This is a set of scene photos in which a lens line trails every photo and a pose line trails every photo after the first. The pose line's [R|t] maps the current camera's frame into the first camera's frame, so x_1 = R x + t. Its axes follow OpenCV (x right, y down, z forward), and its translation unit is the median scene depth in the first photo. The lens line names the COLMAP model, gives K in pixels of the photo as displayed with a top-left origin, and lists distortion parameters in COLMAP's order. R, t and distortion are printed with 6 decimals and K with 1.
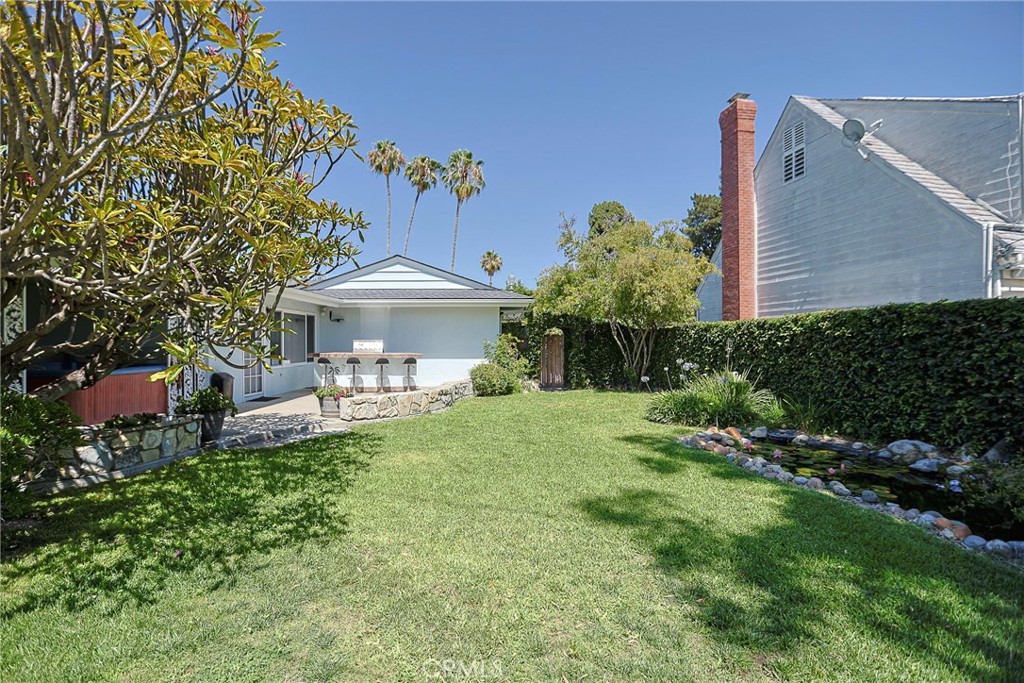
lens RADIAL K [[503.6, 0, 511.5], [0, 503.6, 344.5], [0, 0, 1]] dist [-0.000592, 0.000838]
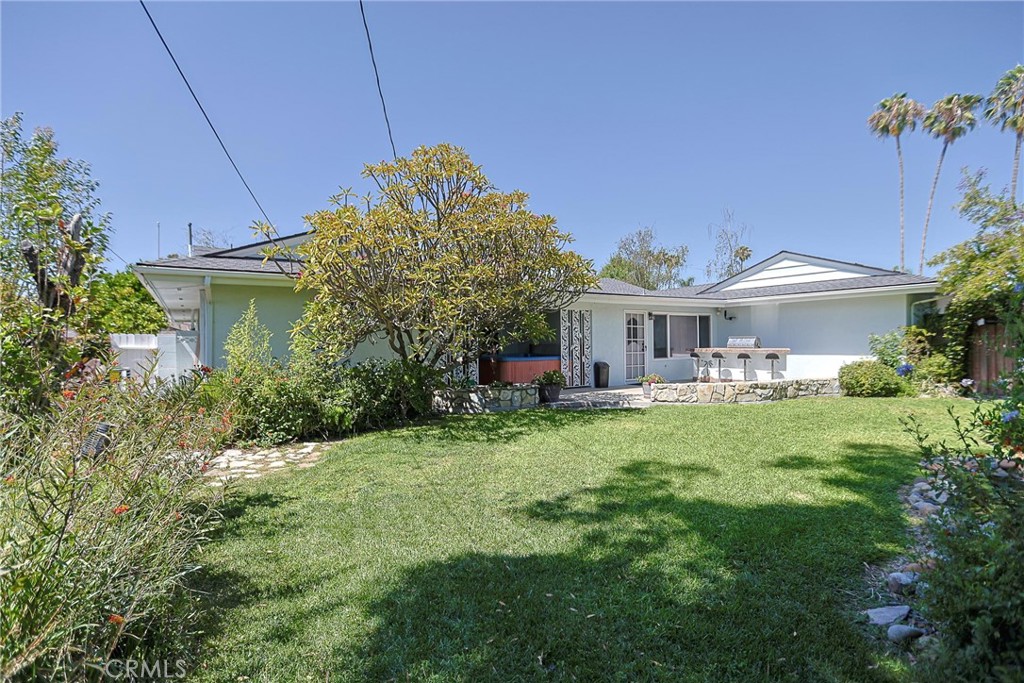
lens RADIAL K [[503.6, 0, 515.4], [0, 503.6, 343.5], [0, 0, 1]] dist [-0.000592, 0.000838]
pose [[0.582100, -0.008272, -0.813075, 0.299369], [0.013906, 0.999903, -0.000217, -0.000751], [0.812998, -0.011180, 0.582159, -0.019264]]
